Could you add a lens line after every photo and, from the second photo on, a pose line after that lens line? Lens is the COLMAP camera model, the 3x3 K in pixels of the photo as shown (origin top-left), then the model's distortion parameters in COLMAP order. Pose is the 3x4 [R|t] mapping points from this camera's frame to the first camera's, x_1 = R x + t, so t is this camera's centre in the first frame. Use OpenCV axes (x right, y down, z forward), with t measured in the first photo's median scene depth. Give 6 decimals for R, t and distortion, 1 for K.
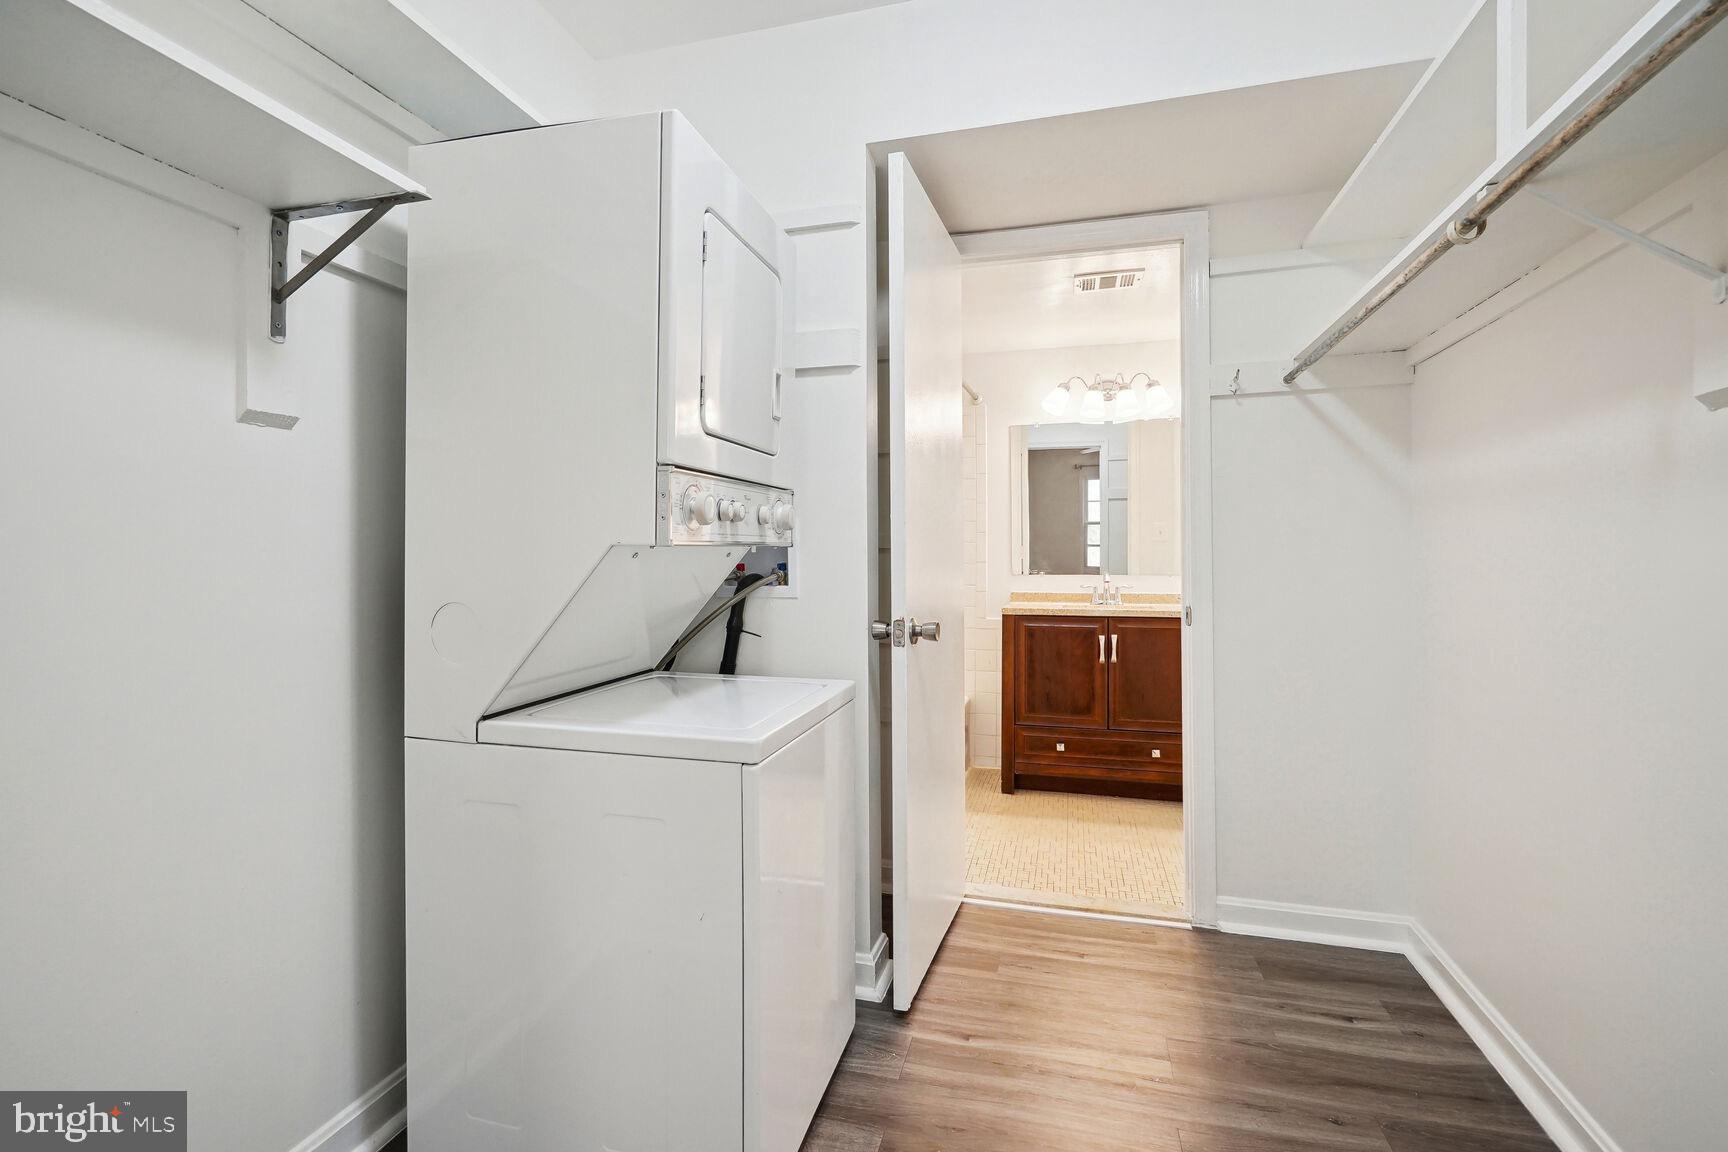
lens RADIAL K [[803.0, 0, 850.7], [0, 803.0, 568.0], [0, 0, 1]] dist [-0.002775, 0.000439]
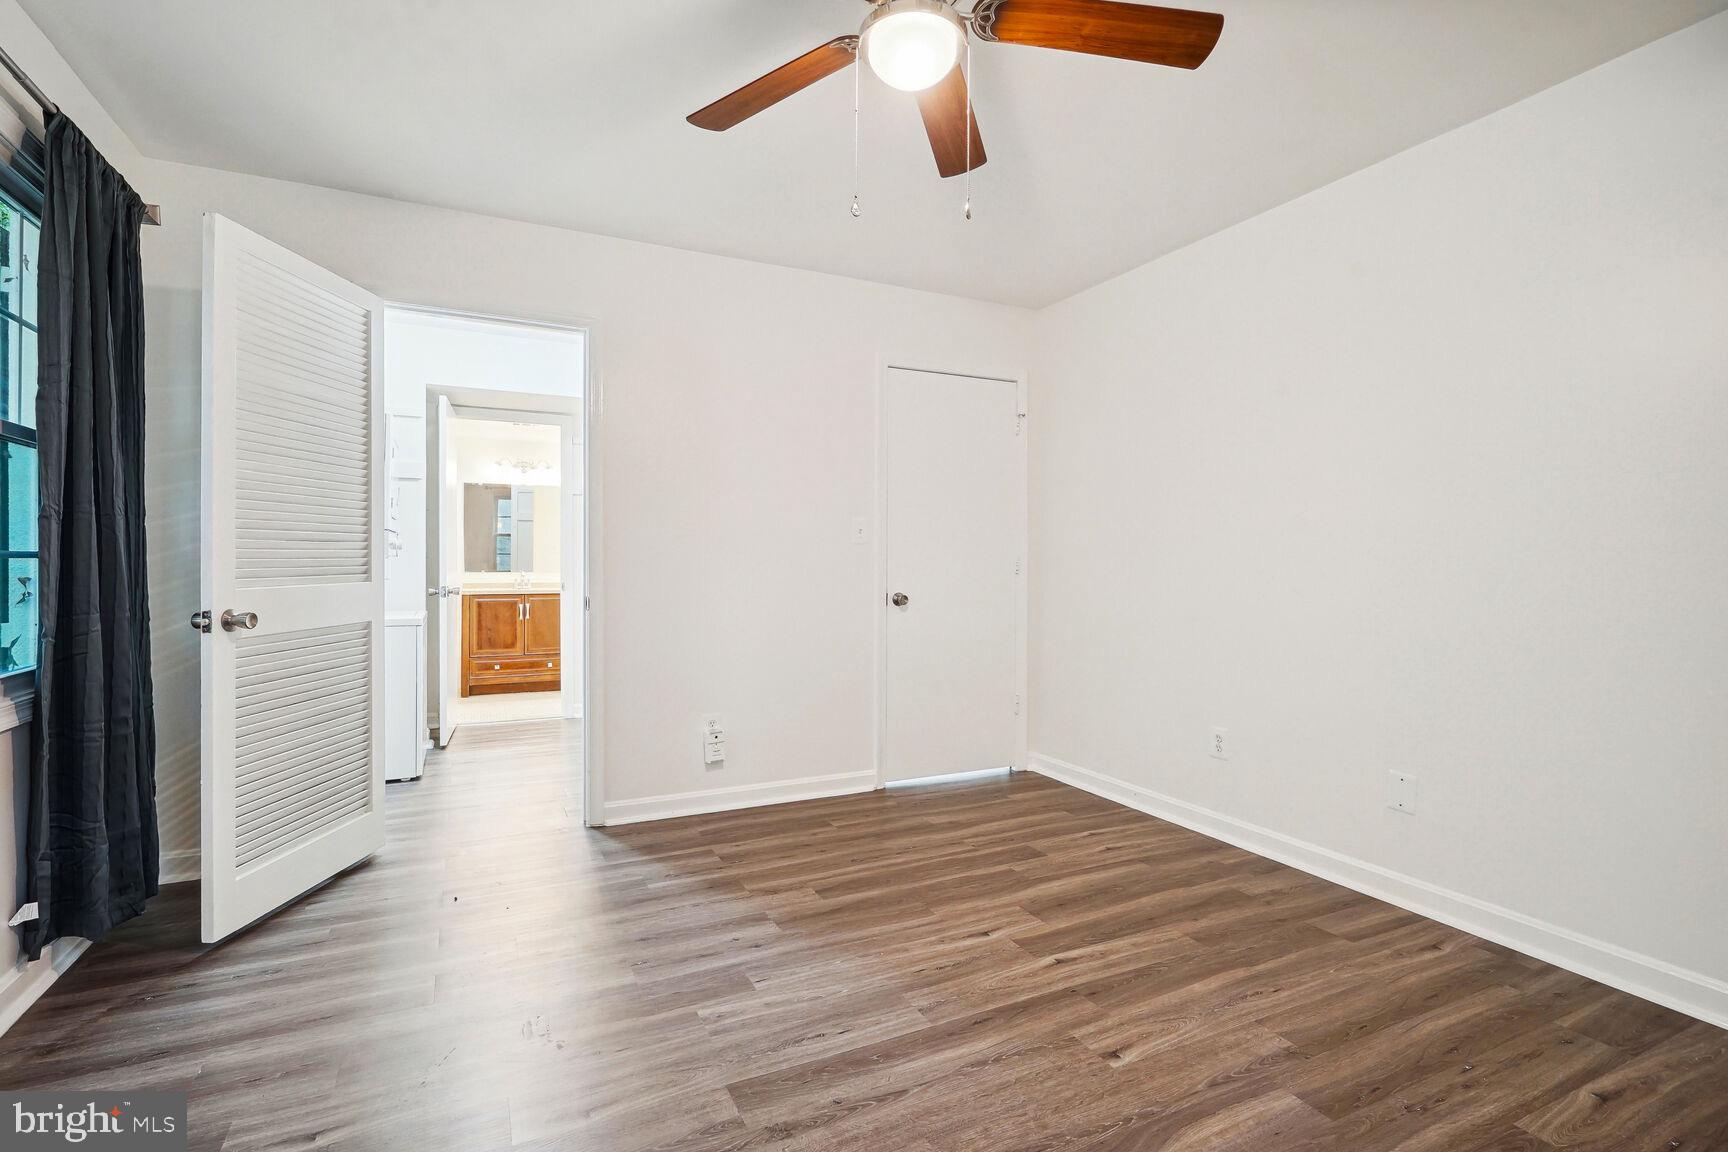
lens RADIAL K [[803.0, 0, 850.7], [0, 803.0, 568.0], [0, 0, 1]] dist [-0.002775, 0.000439]
pose [[0.756841, 0.006248, 0.653569, -0.318715], [-0.000912, 0.999963, -0.008503, 0.014759], [-0.653598, 0.005840, 0.756819, -0.890843]]
